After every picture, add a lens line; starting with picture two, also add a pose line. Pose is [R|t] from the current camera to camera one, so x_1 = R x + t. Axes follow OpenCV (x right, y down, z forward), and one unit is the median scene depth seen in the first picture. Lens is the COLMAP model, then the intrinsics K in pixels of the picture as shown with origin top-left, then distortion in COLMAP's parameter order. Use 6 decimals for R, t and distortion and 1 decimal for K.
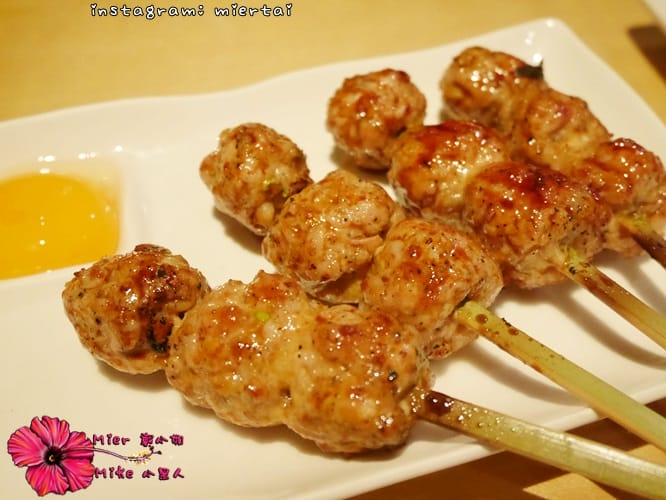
lens RADIAL K [[751.8, 0, 333.0], [0, 751.8, 250.0], [0, 0, 1]] dist [0.005223, 0.019991]
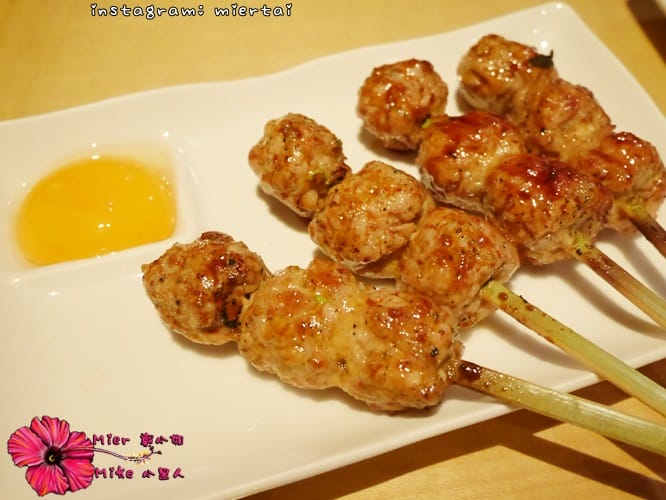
lens RADIAL K [[751.8, 0, 333.0], [0, 751.8, 250.0], [0, 0, 1]] dist [0.005223, 0.019991]
pose [[0.999694, -0.009228, 0.022930, -0.089179], [0.006668, 0.993984, 0.109326, -0.104776], [-0.023801, -0.109140, 0.993741, -0.149922]]
